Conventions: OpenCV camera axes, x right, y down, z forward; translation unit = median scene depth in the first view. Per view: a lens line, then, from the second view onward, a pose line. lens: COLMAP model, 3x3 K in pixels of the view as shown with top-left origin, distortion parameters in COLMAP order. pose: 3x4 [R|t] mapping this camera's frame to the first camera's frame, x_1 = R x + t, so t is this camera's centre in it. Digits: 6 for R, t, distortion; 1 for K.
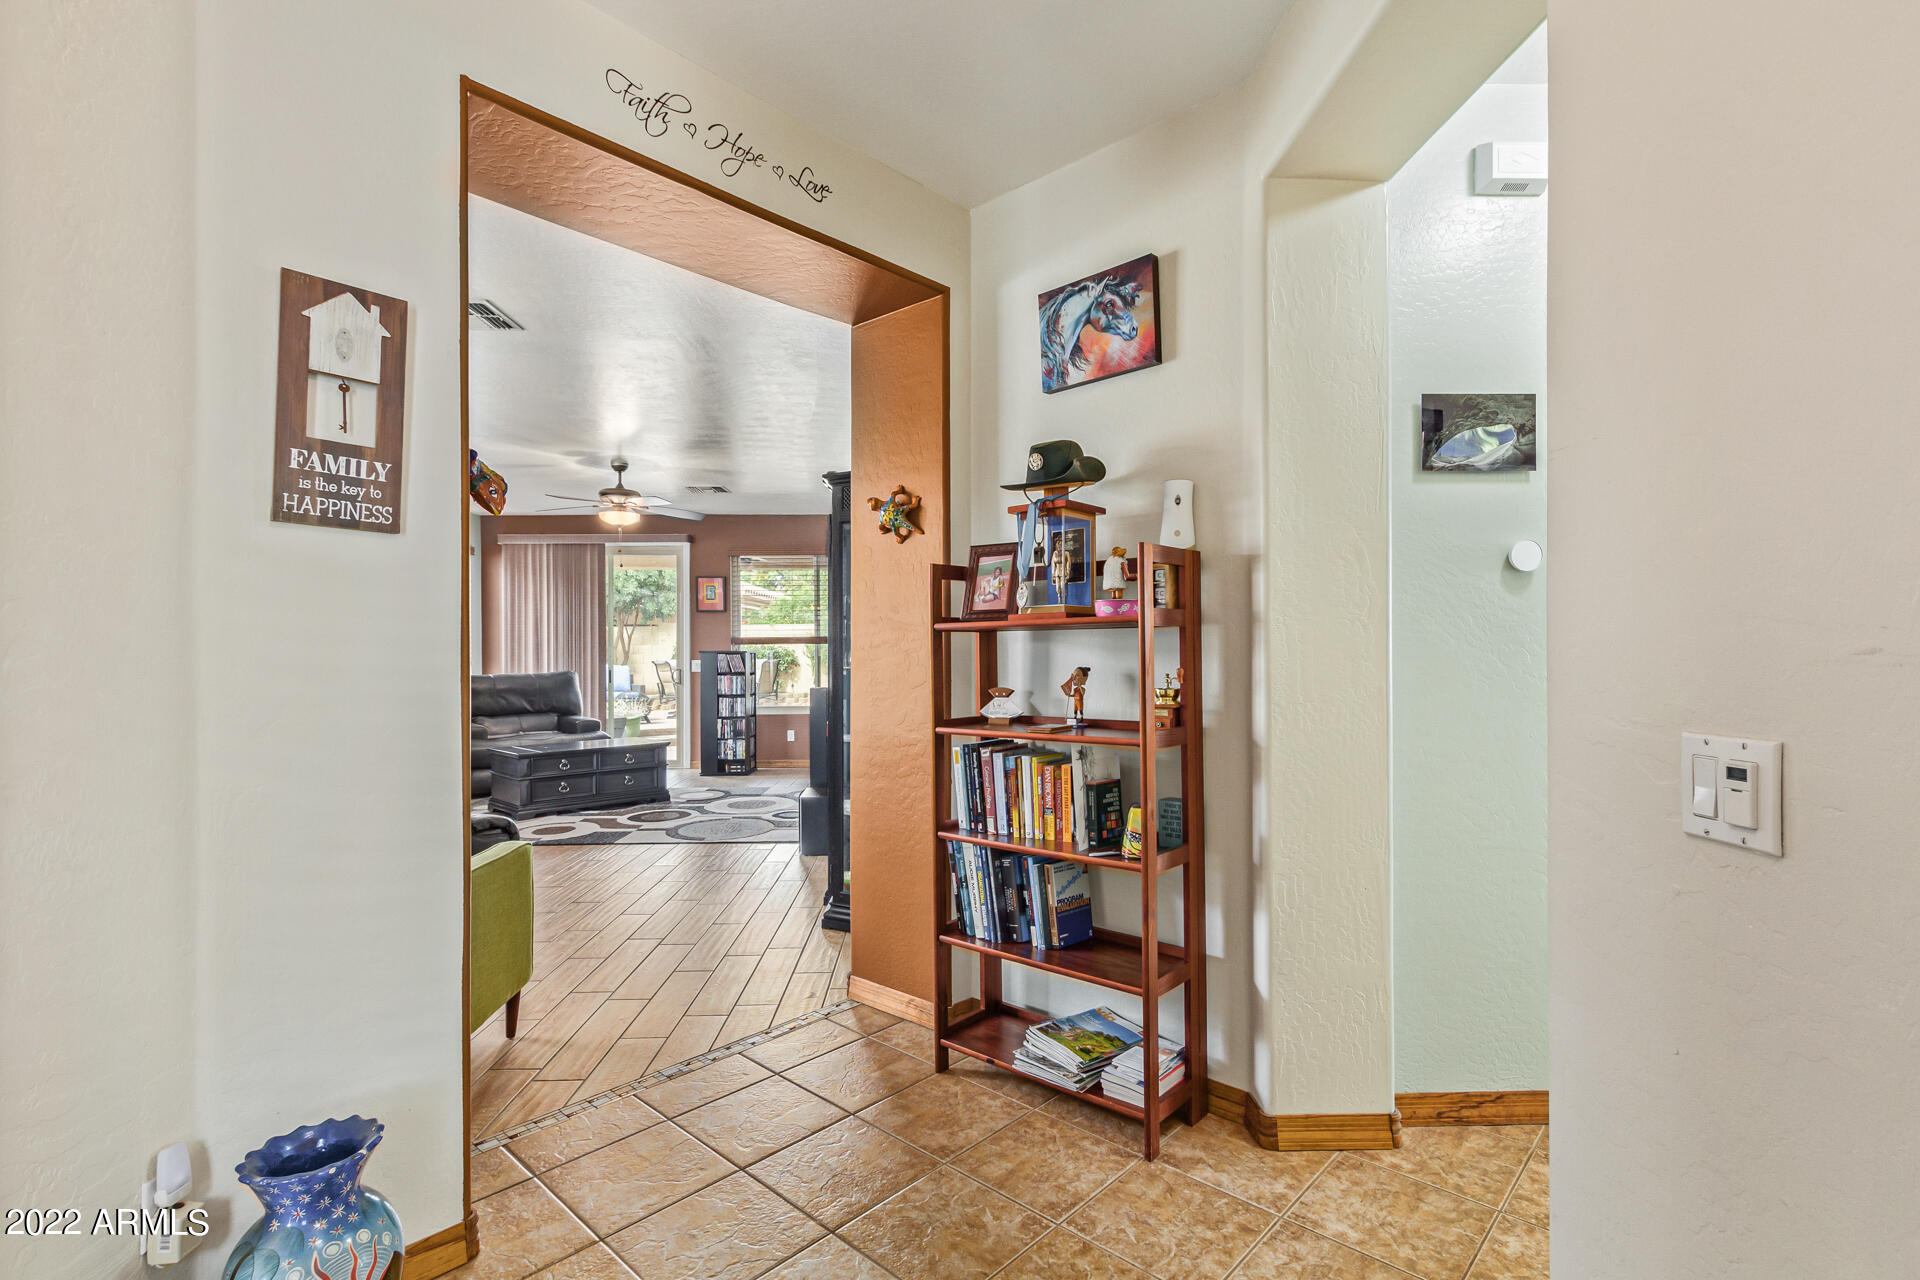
lens RADIAL K [[894.9, 0, 970.1], [0, 894.9, 647.5], [0, 0, 1]] dist [0.003963, -0.000798]
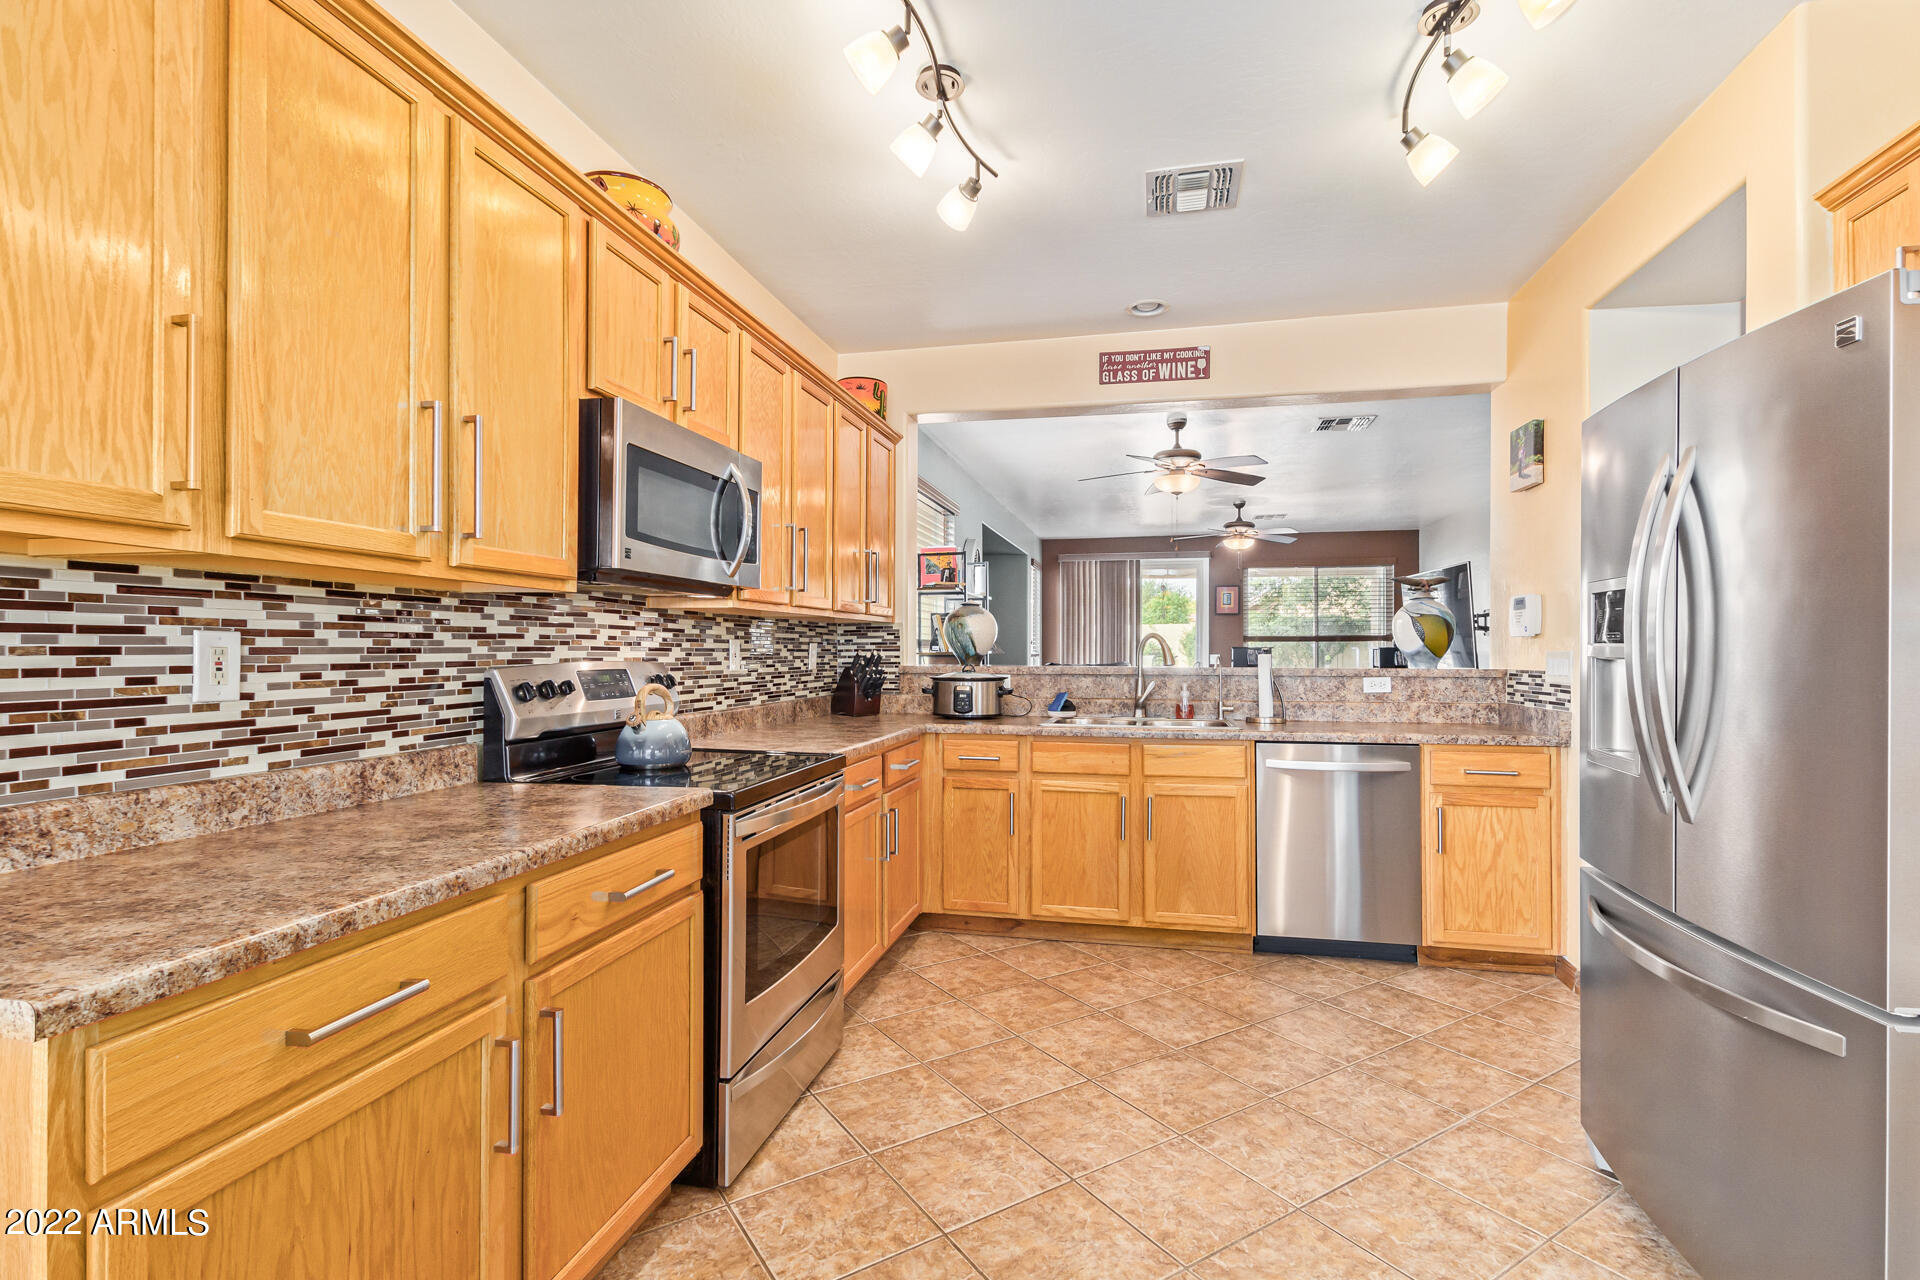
lens RADIAL K [[894.9, 0, 970.1], [0, 894.9, 647.5], [0, 0, 1]] dist [0.003963, -0.000798]
pose [[0.967697, 0.005858, -0.252049, -0.352713], [-0.005491, 0.999983, 0.002163, 0.004054], [0.252057, -0.000709, 0.967712, -0.285256]]
